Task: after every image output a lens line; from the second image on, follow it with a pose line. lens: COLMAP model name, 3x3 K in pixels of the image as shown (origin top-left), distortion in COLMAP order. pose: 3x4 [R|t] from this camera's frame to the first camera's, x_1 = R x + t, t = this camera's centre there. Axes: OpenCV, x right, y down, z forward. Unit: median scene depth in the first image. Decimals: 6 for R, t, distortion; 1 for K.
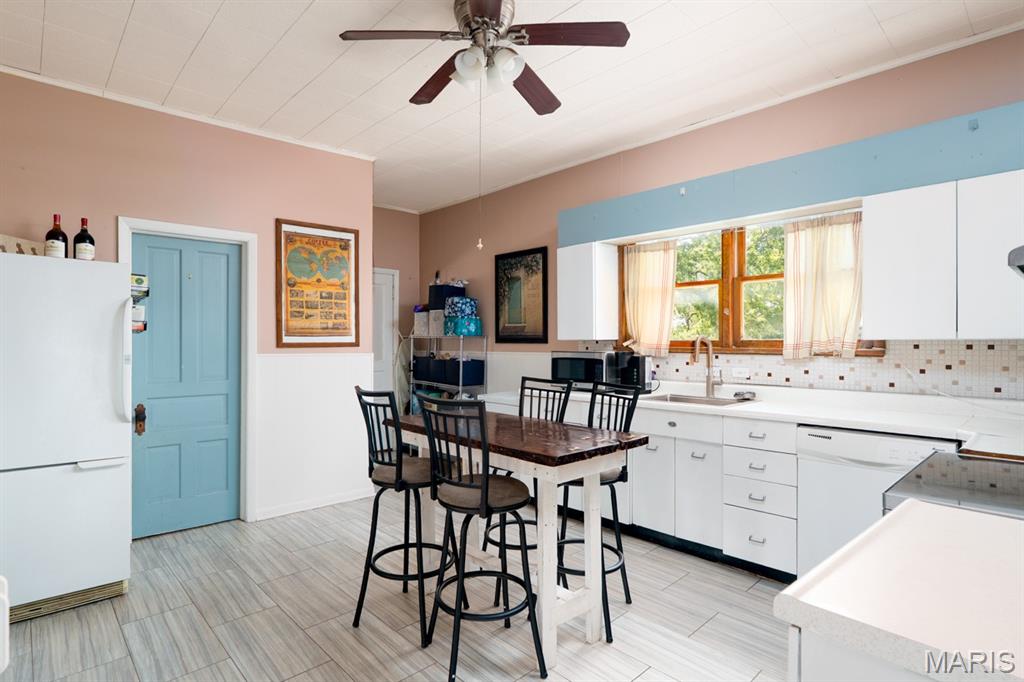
lens RADIAL K [[536.3, 0, 504.5], [0, 536.3, 340.9], [0, 0, 1]] dist [0.014225, 0.001333]
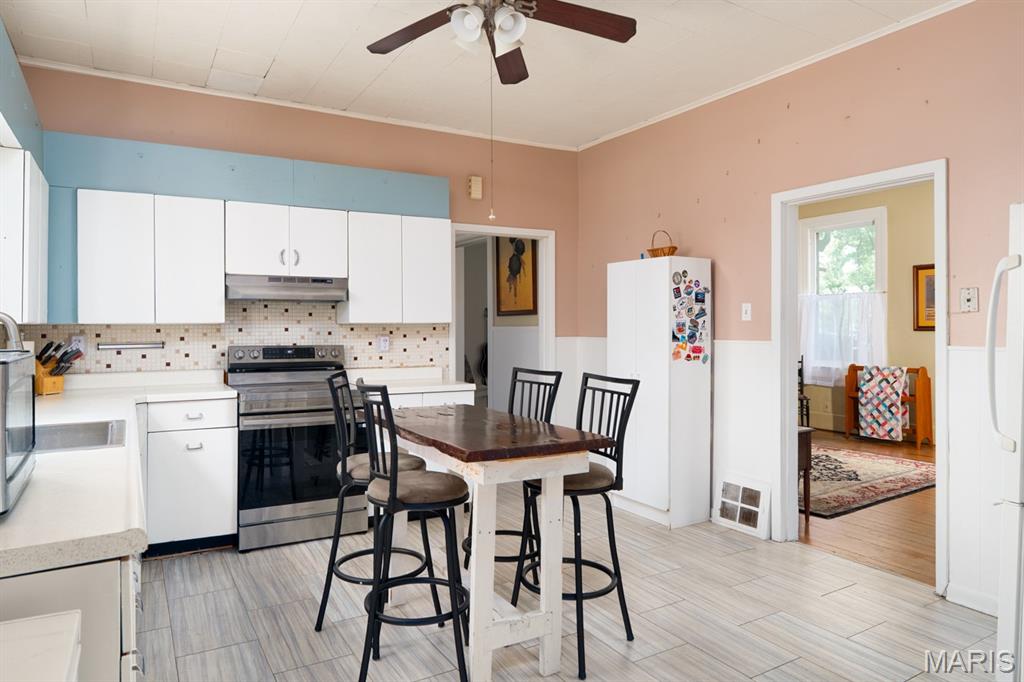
lens RADIAL K [[607.8, 0, 499.5], [0, 607.8, 329.2], [0, 0, 1]] dist [0.003988, 0.001027]
pose [[-0.973763, -0.000073, 0.227566, -0.174491], [-0.000749, 0.999996, -0.002885, 0.006873], [-0.227564, -0.002979, -0.973758, 1.211468]]
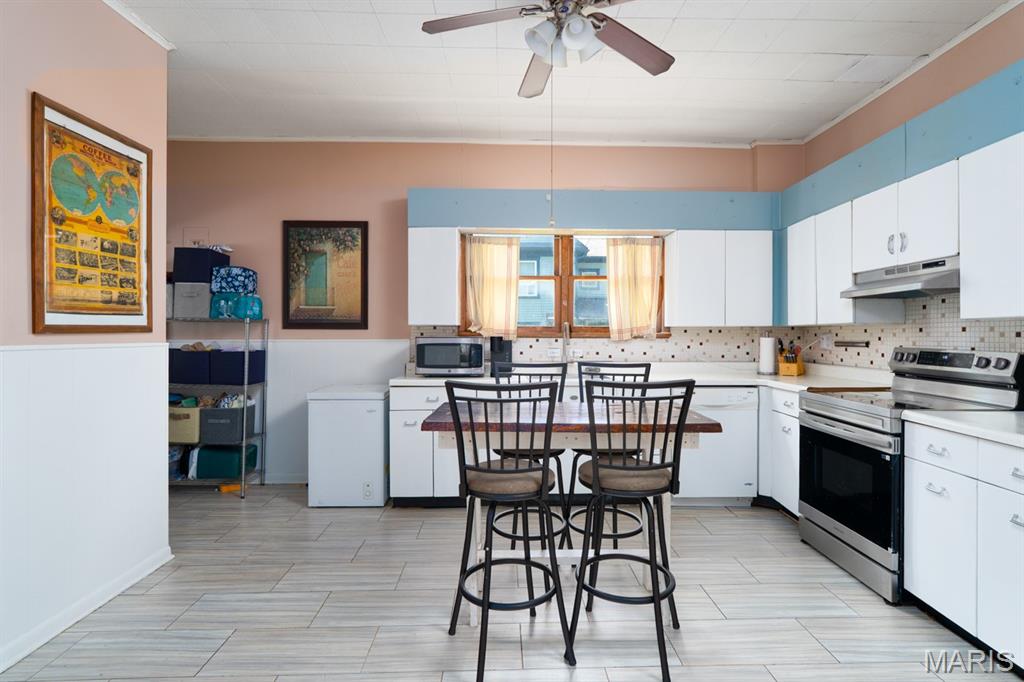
lens RADIAL K [[515.0, 0, 526.7], [0, 515.0, 331.0], [0, 0, 1]] dist [0.015828, 0.001045]
pose [[0.652641, 0.001807, 0.757665, -0.476895], [-0.002524, 0.999997, -0.000210, 0.008640], [-0.757663, -0.001775, 0.652644, 0.274263]]
